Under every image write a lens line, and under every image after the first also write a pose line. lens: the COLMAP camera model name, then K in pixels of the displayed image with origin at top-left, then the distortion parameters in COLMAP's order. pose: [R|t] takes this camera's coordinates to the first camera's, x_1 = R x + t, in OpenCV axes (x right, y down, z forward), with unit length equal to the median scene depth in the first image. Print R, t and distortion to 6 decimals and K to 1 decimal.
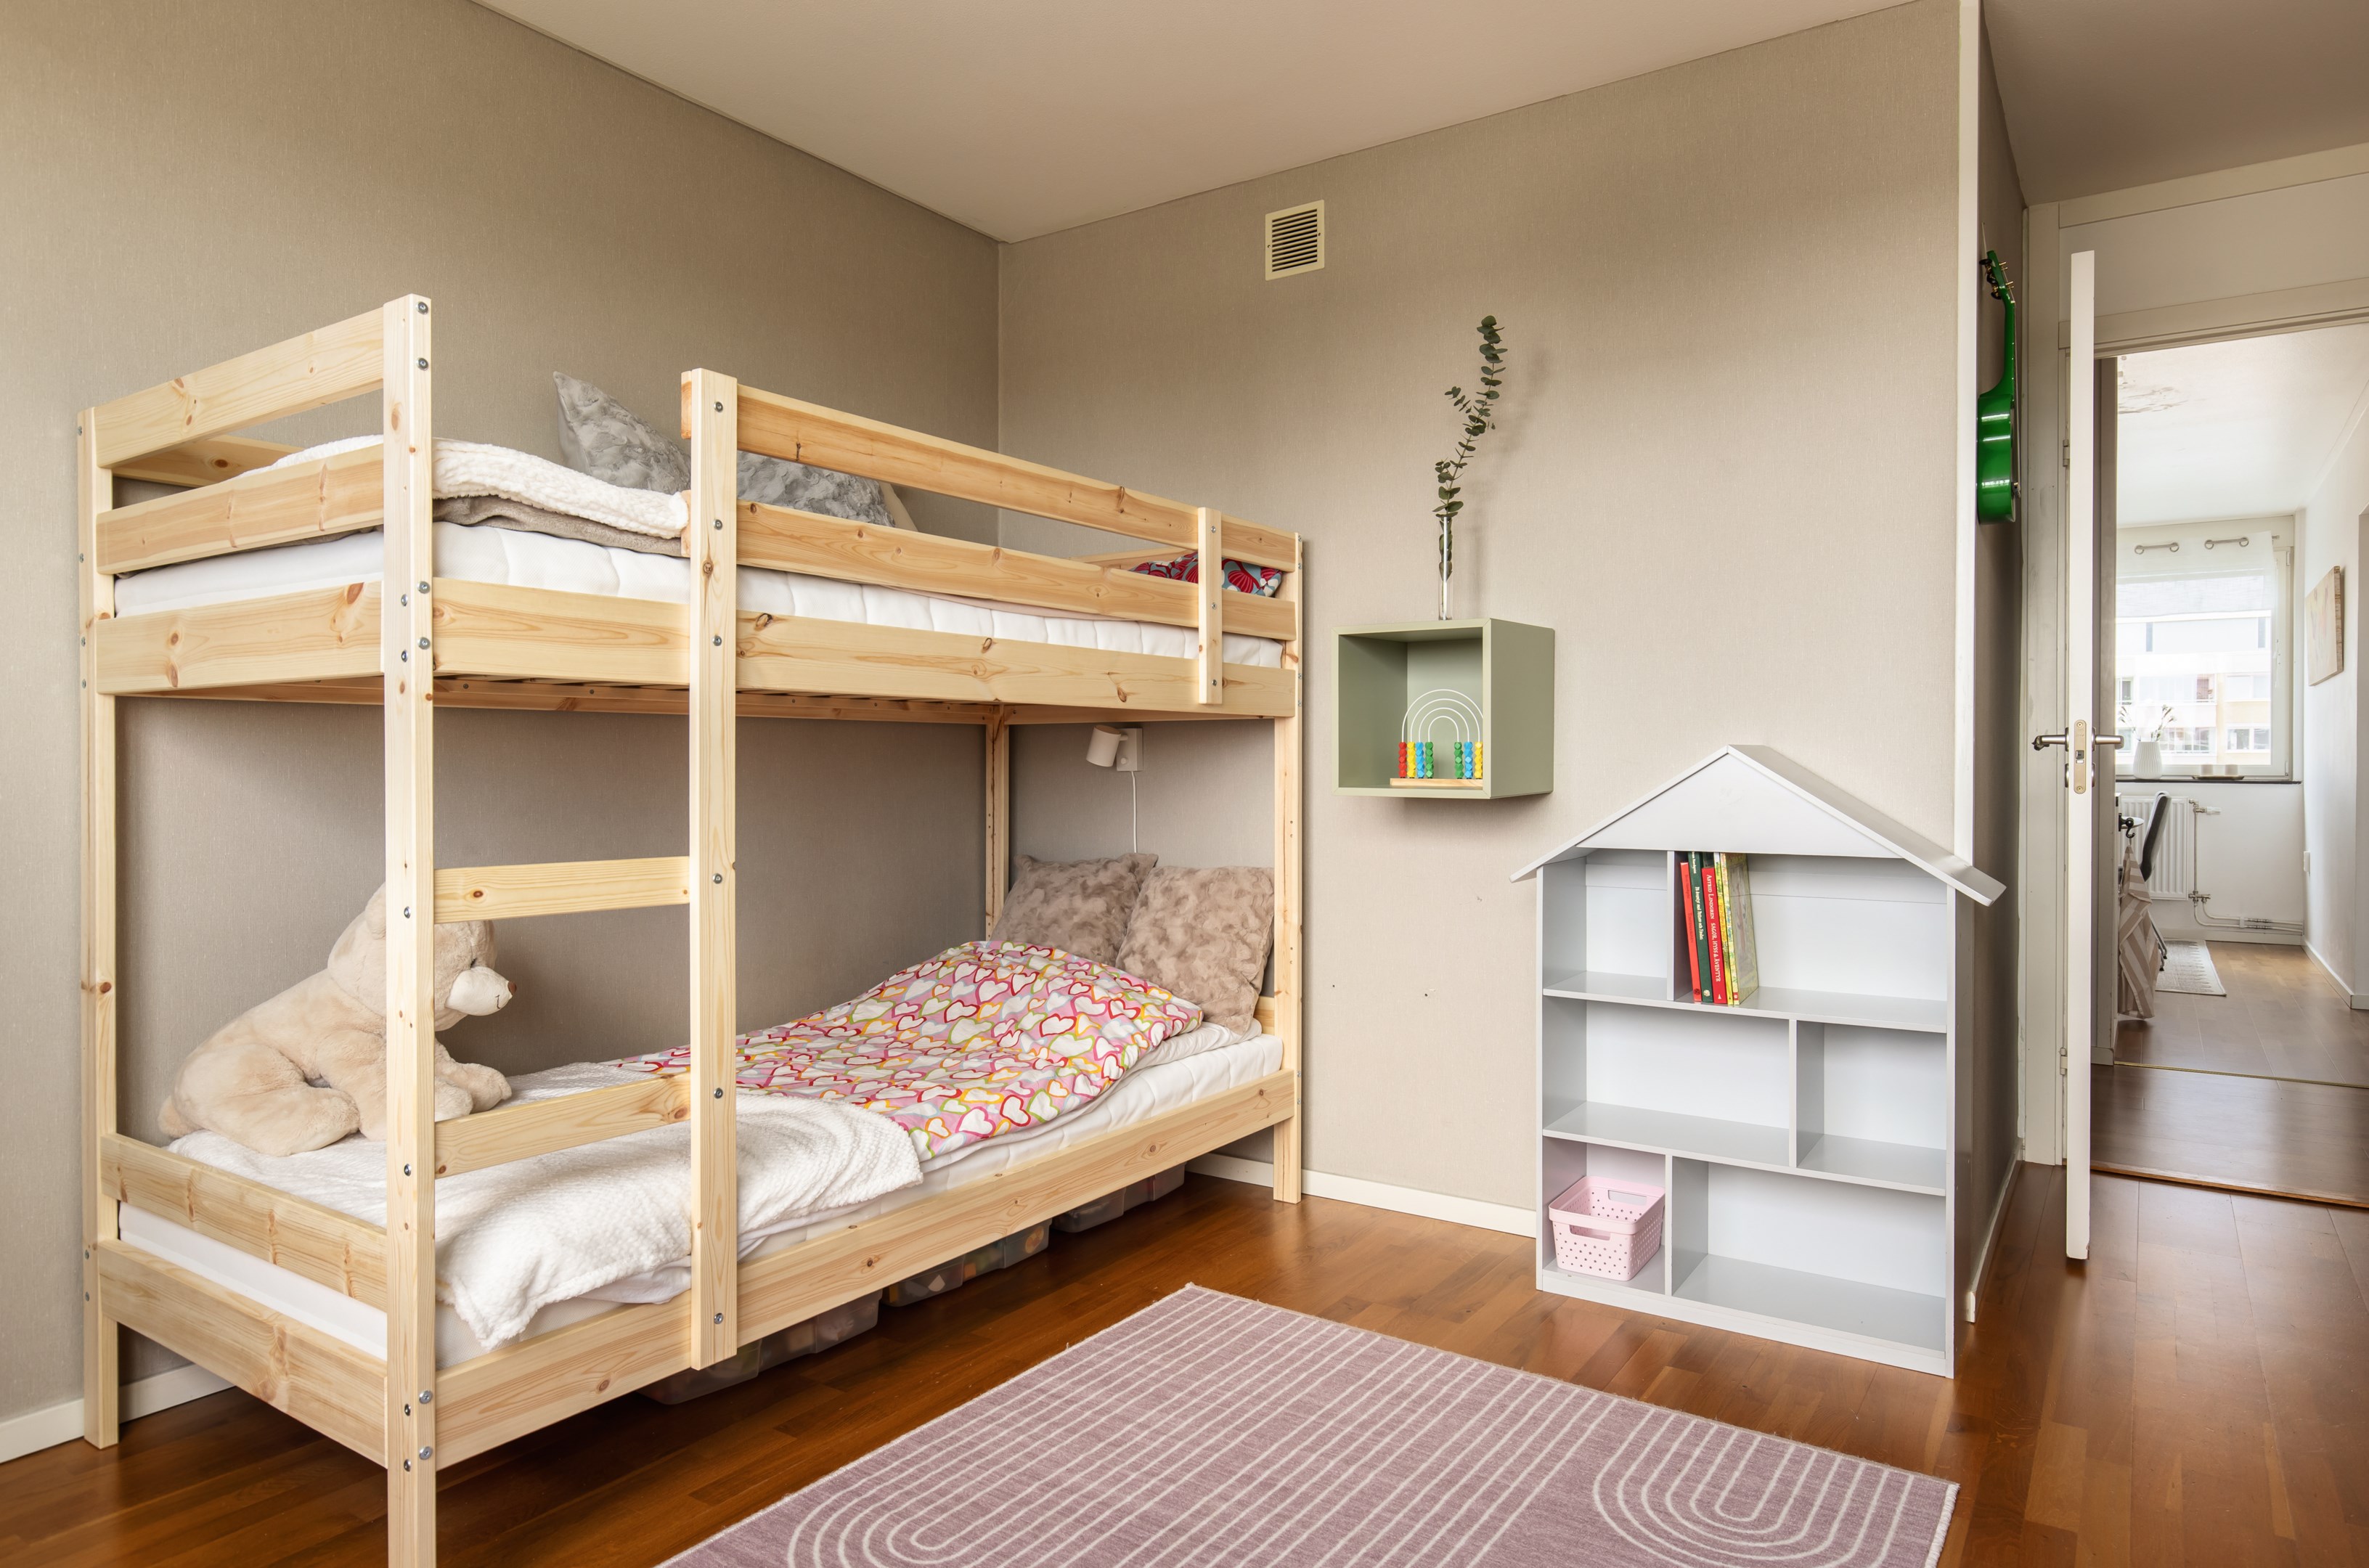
lens RADIAL K [[1417.6, 0, 1184.5], [0, 1417.6, 784.0], [0, 0, 1]] dist [-0.000831, -0.000562]
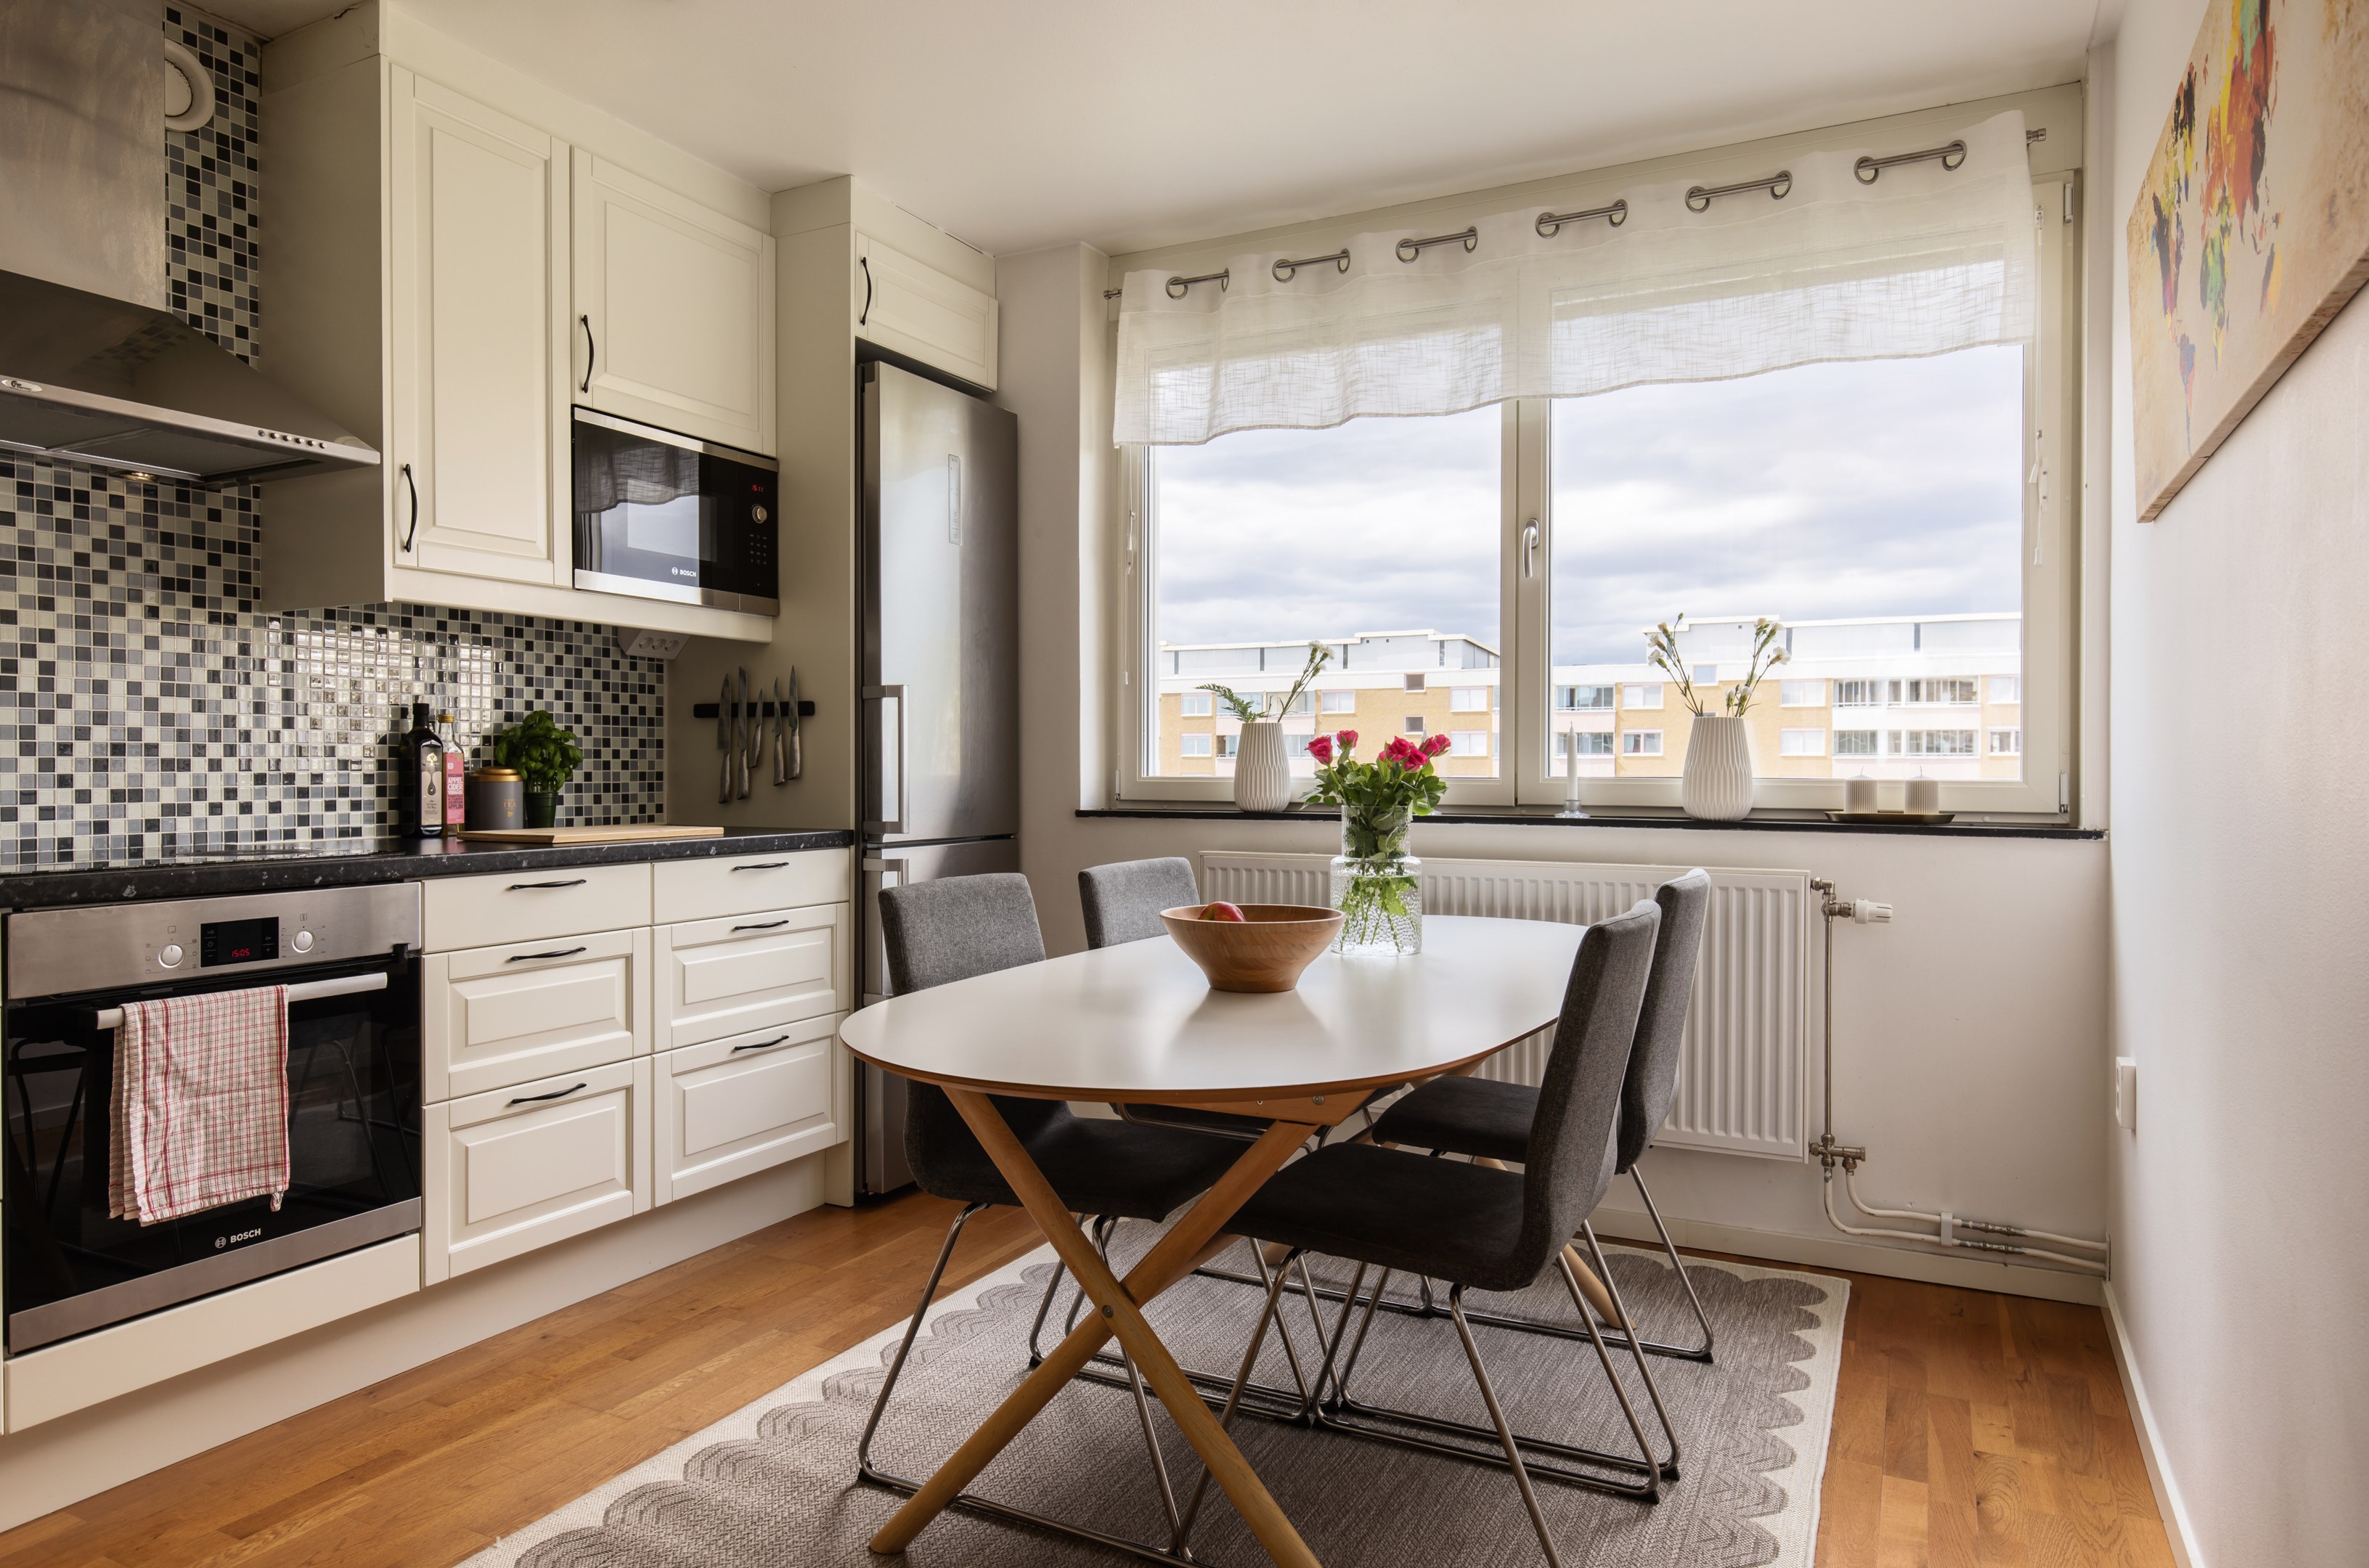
lens RADIAL K [[1445.6, 0, 1184.5], [0, 1445.6, 784.0], [0, 0, 1]] dist [0.002939, -0.002484]
pose [[0.992138, 0.000457, 0.125147, 0.061026], [-0.000490, 1.000000, 0.000233, -0.001572], [-0.125147, -0.000293, 0.992138, 0.079298]]
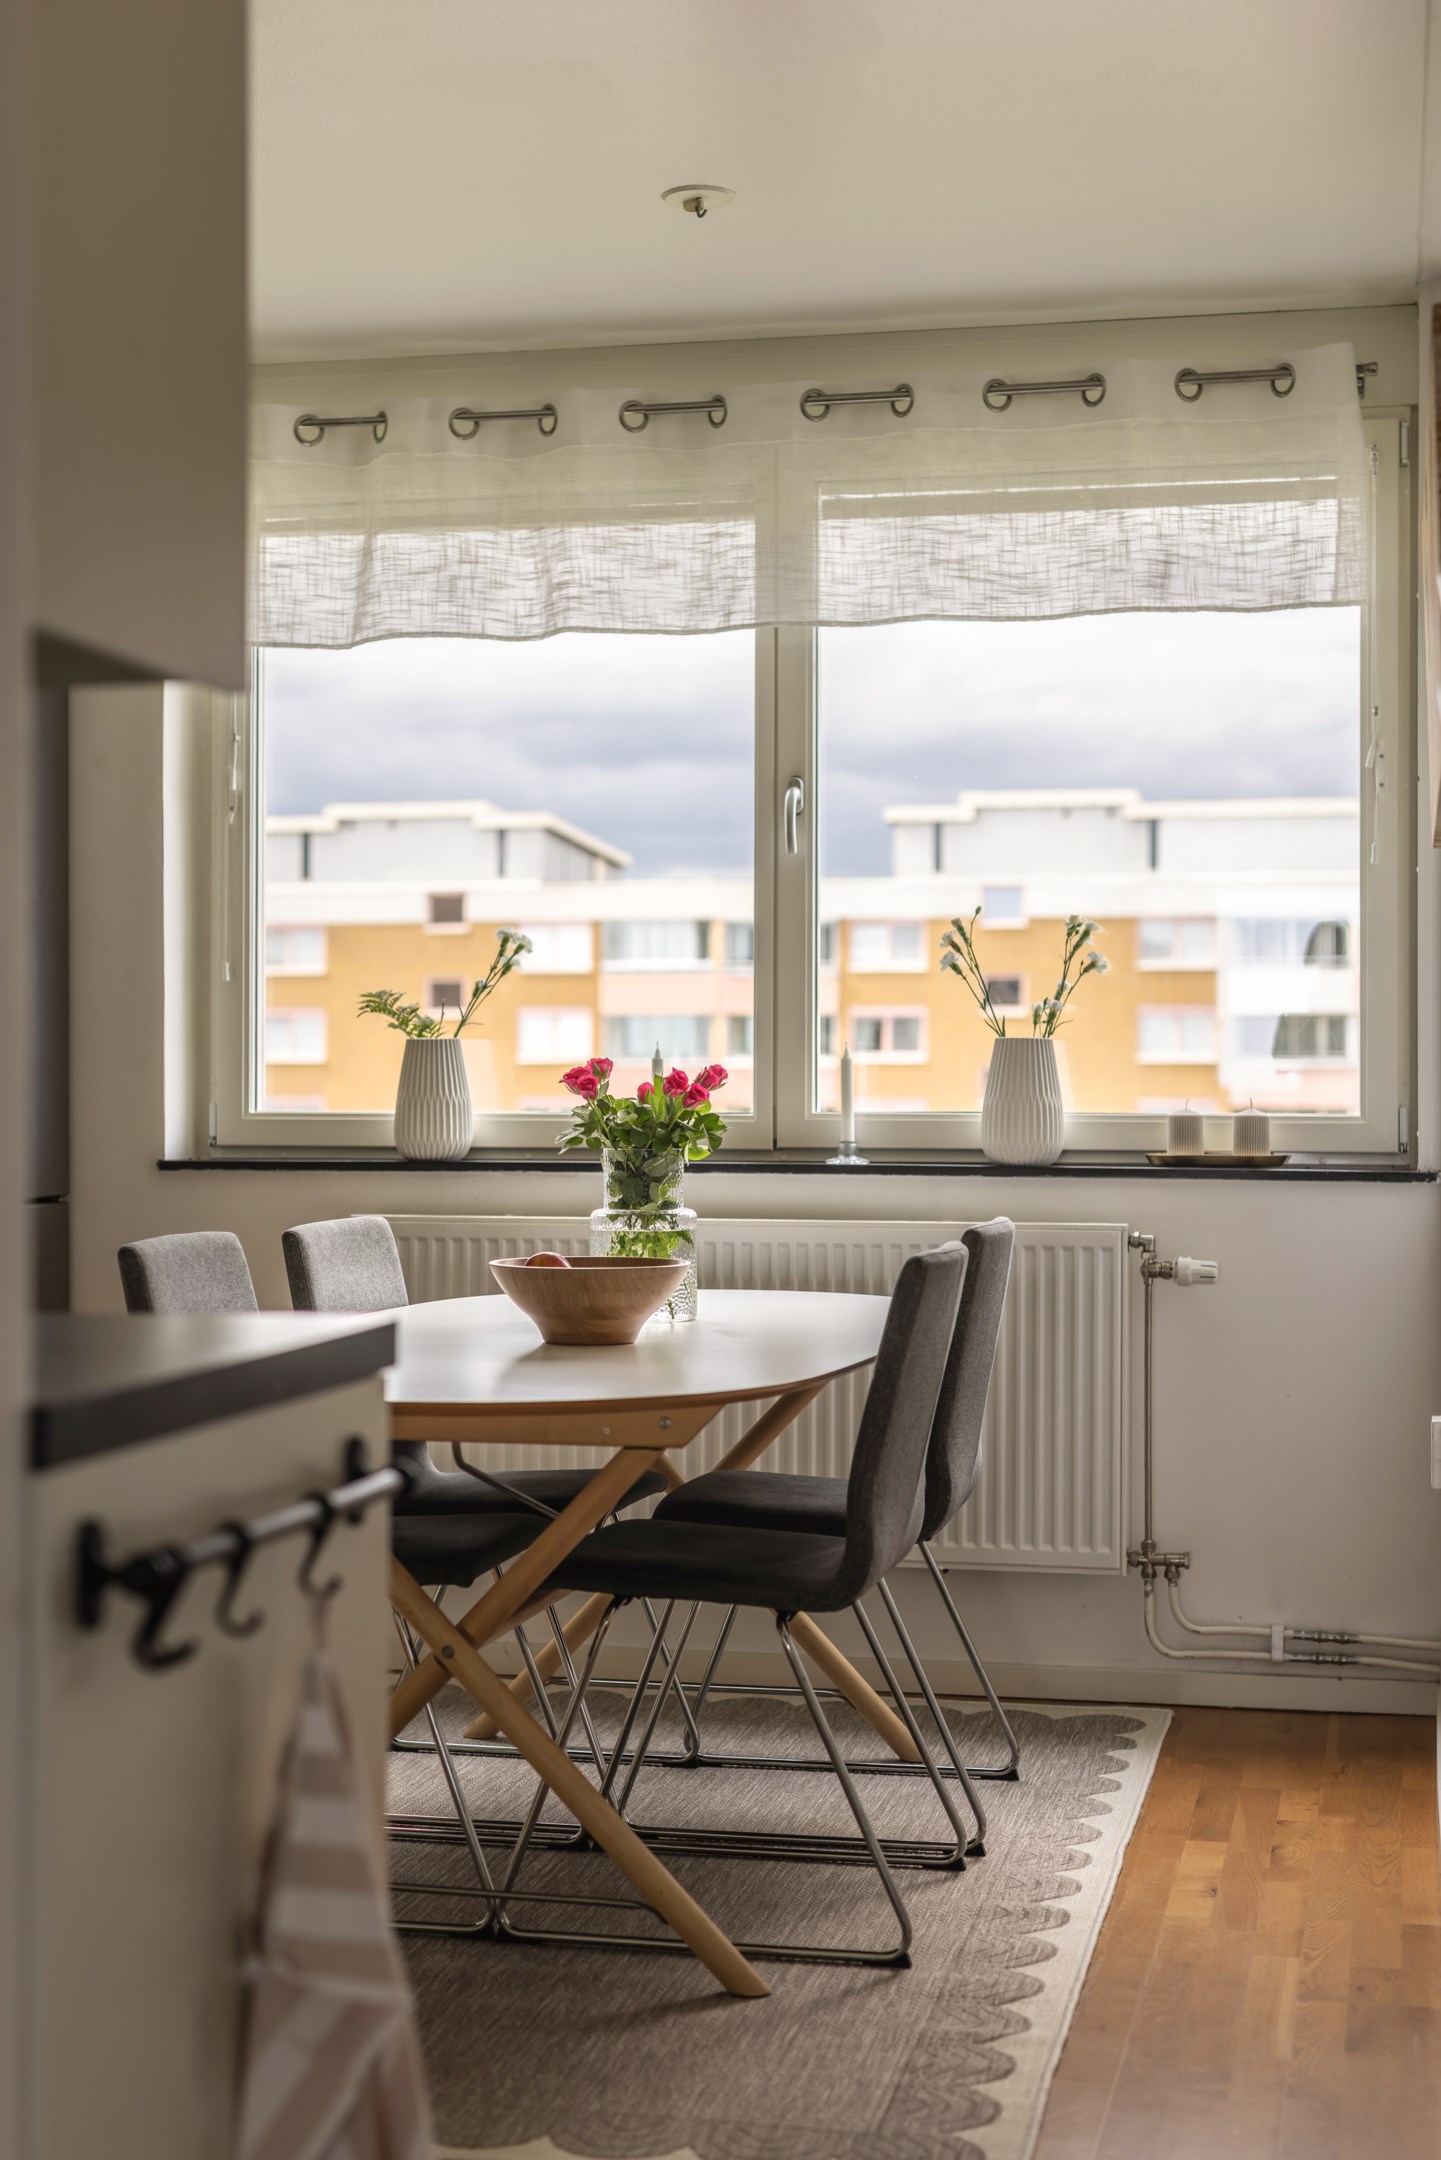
lens RADIAL K [[3013.5, 0, 715.9], [0, 3013.5, 1133.0], [0, 0, 1]] dist [-0.006240, 0.025657]
pose [[0.930070, -0.004648, 0.367353, 0.047634], [0.002622, 0.999978, 0.006014, -0.001739], [-0.367373, -0.004630, 0.930062, 0.053325]]
